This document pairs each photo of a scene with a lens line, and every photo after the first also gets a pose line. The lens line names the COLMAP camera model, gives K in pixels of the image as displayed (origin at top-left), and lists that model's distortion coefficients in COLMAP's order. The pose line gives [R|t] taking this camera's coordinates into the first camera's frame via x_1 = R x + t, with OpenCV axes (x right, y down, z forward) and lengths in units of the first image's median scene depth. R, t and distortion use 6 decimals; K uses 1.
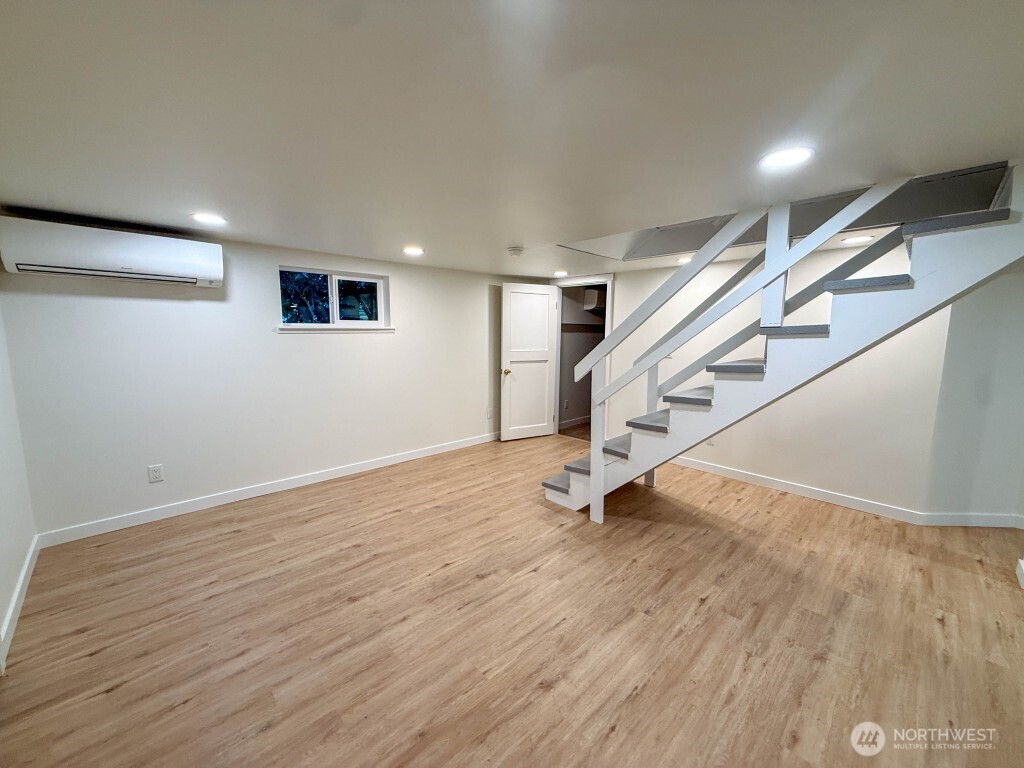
lens RADIAL K [[410.3, 0, 513.0], [0, 410.3, 386.7], [0, 0, 1]] dist [-0.000522, 0.000563]
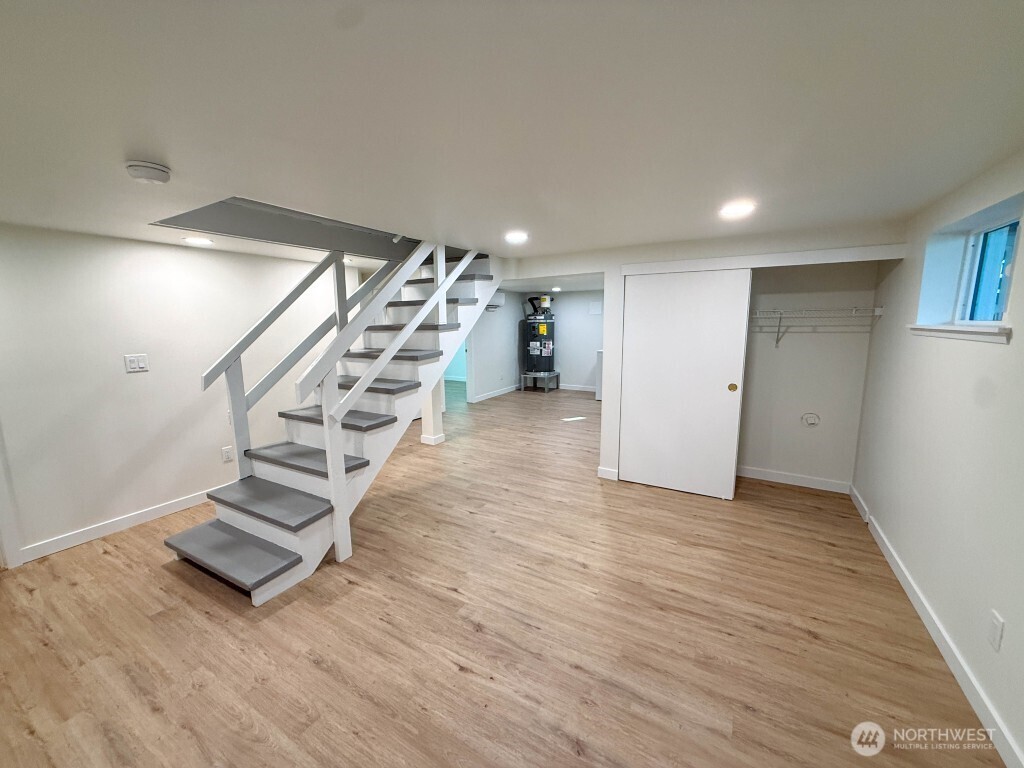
lens RADIAL K [[410.3, 0, 509.7], [0, 410.3, 383.3], [0, 0, 1]] dist [-0.000522, 0.000563]
pose [[-0.277977, -0.149314, 0.948912, -0.905597], [0.143762, 0.970253, 0.194786, -0.192428], [-0.949769, 0.190563, -0.248242, 1.169028]]
